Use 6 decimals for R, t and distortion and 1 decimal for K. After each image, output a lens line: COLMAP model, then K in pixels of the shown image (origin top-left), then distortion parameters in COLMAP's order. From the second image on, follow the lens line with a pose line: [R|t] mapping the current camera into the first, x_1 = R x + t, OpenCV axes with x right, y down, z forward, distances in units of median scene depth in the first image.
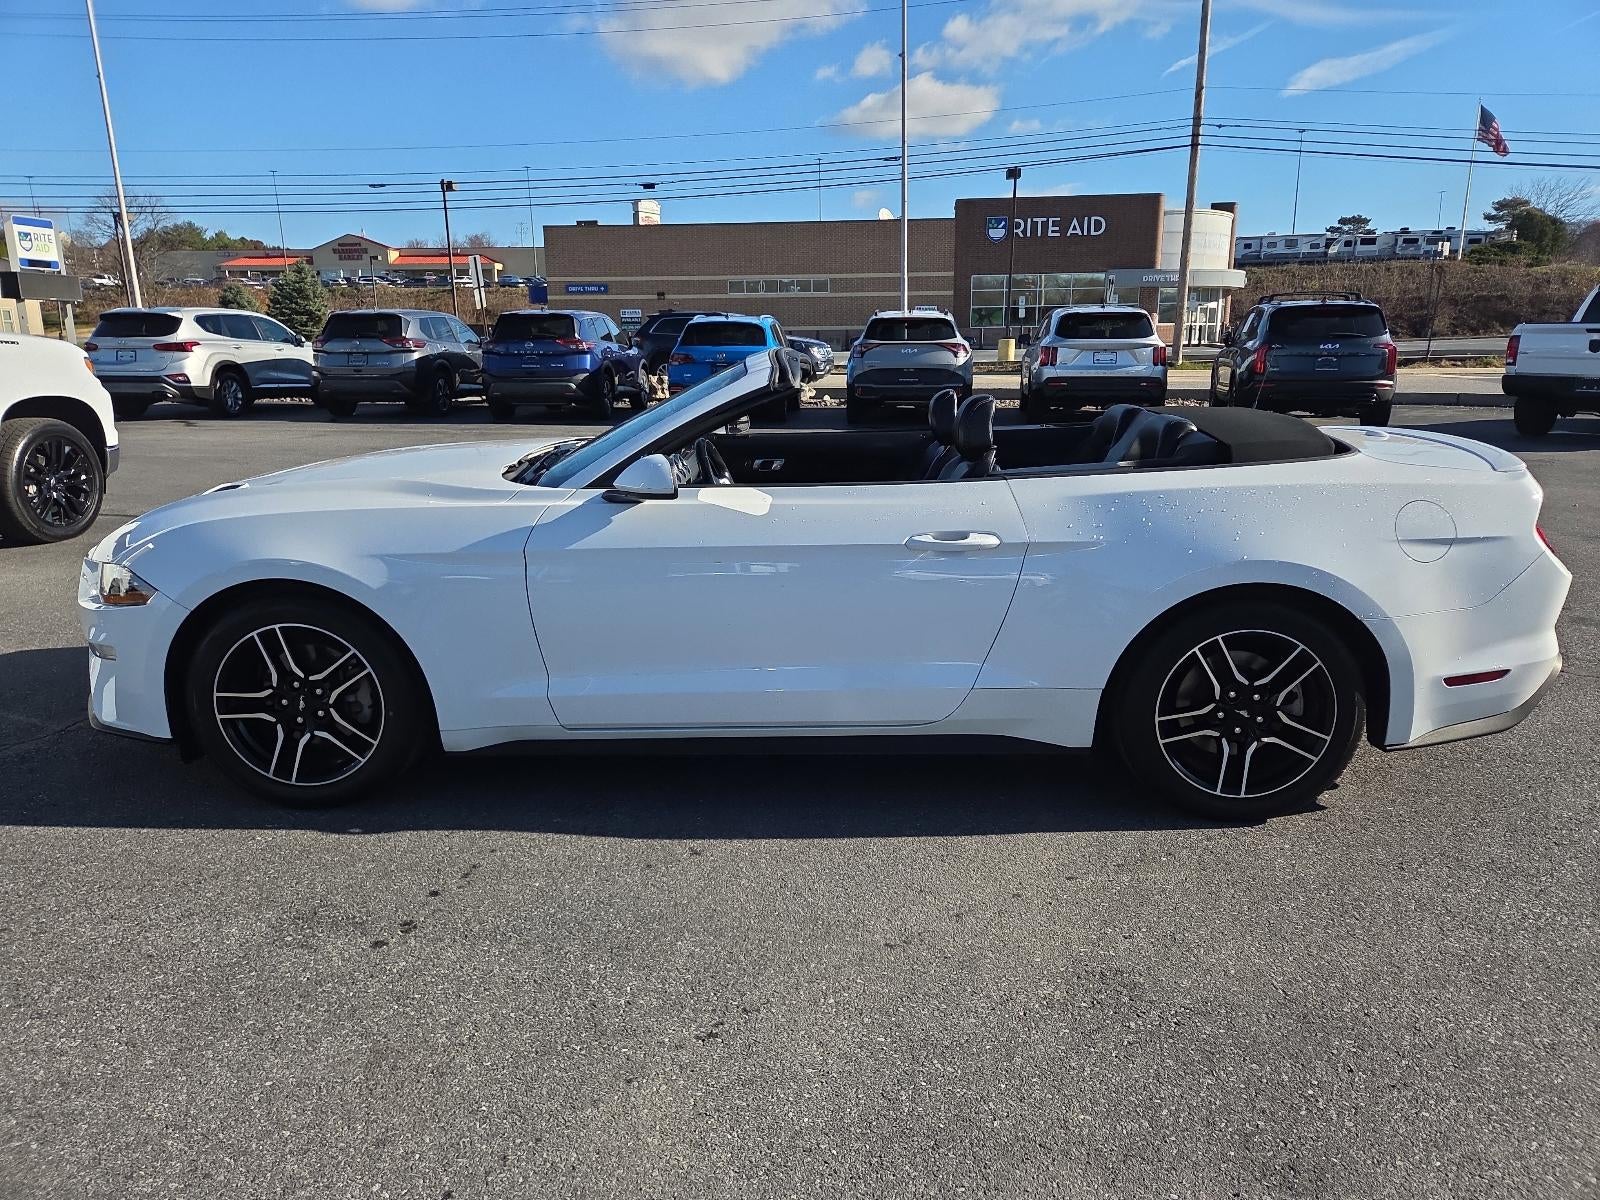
lens RADIAL K [[1066.4, 0, 810.2], [0, 1066.4, 602.6], [0, 0, 1]] dist [0.060655, -0.044958]
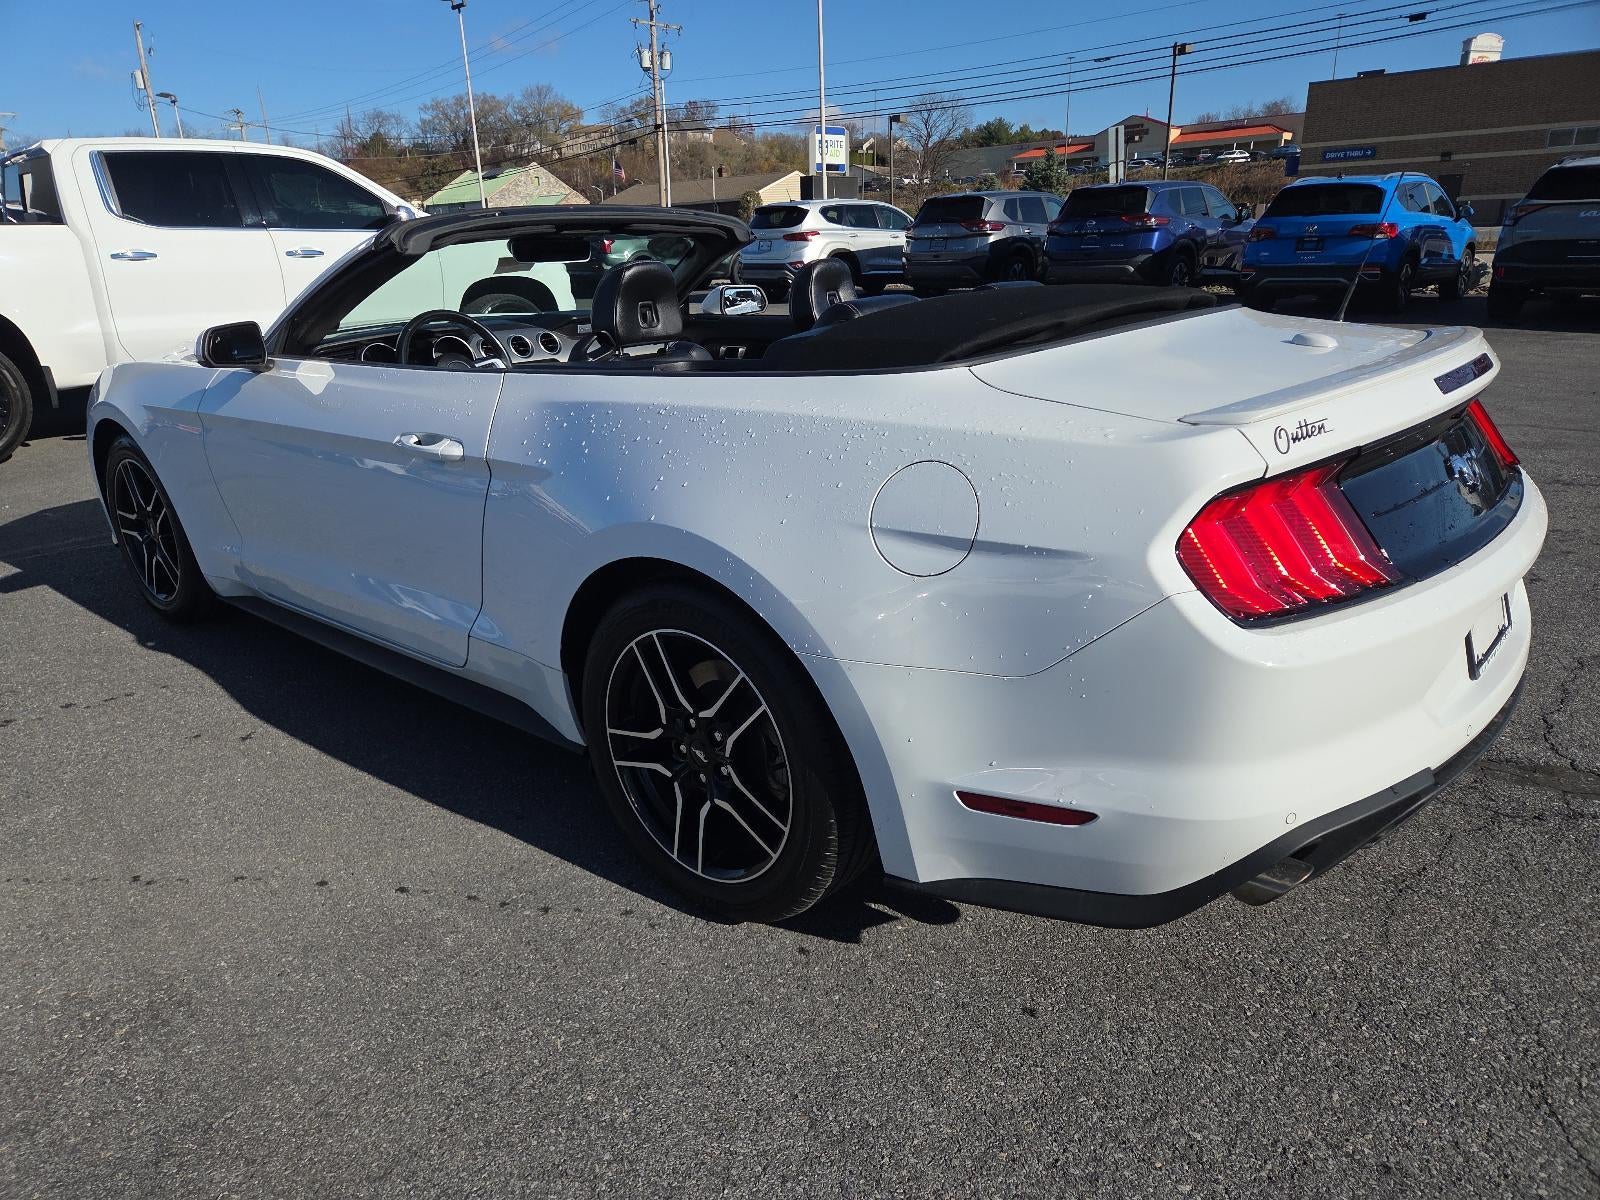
lens RADIAL K [[1066.4, 0, 807.0], [0, 1066.4, 625.3], [0, 0, 1]] dist [0.060655, -0.044958]
pose [[0.773042, 0.200352, -0.601885, 0.172784], [-0.129583, 0.978681, 0.159346, -0.018436], [0.620979, -0.045187, 0.782524, 0.109593]]
